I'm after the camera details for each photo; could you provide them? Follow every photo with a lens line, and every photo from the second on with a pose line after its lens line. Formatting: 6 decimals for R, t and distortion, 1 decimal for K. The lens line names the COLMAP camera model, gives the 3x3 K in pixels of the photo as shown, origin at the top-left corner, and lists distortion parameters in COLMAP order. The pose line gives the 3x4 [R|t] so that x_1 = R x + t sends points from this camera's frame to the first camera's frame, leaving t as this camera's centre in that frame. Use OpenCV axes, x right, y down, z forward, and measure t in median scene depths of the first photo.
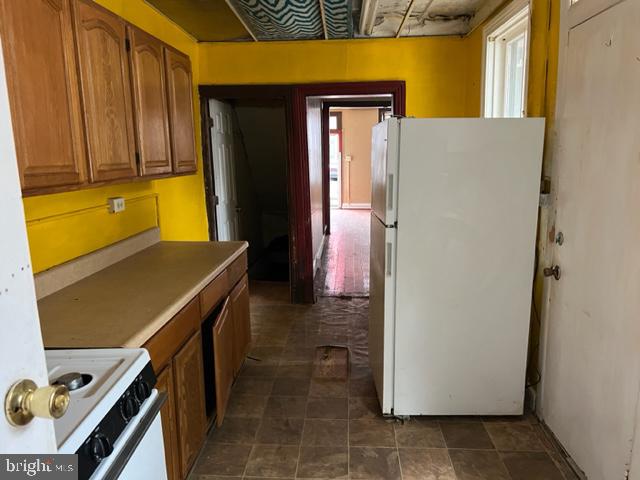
lens RADIAL K [[491.9, 0, 319.9], [0, 491.9, 237.5], [0, 0, 1]] dist [0.046522, -0.043413]
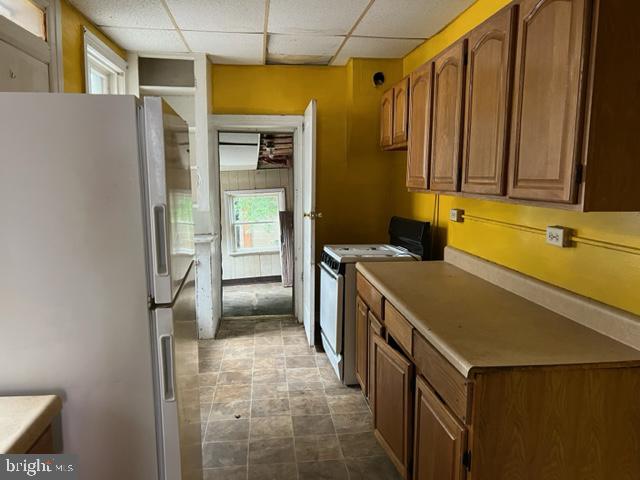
lens RADIAL K [[491.9, 0, 318.4], [0, 491.9, 241.3], [0, 0, 1]] dist [0.046522, -0.043413]
pose [[-0.985180, 0.017388, -0.170638, 0.082409], [-0.036301, 0.951176, 0.306505, -0.314539], [0.167636, 0.308157, -0.936449, 1.866260]]
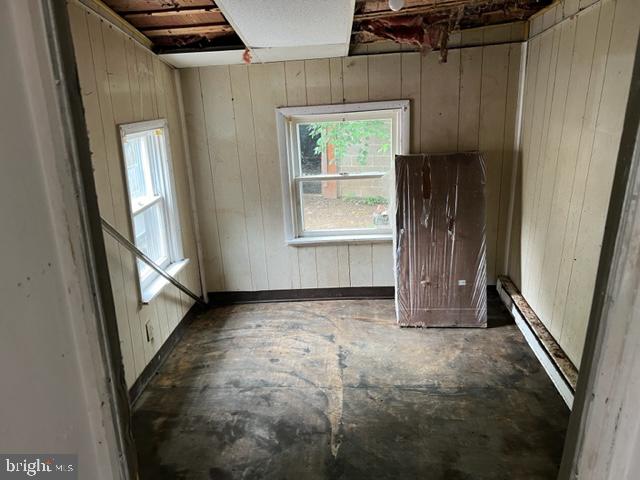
lens RADIAL K [[491.9, 0, 314.3], [0, 491.9, 259.4], [0, 0, 1]] dist [0.046522, -0.043413]
pose [[-0.999798, 0.004276, 0.019622, 0.061963], [0.014062, 0.846641, 0.531979, -0.247496], [-0.014338, 0.532147, -0.846530, 1.473175]]
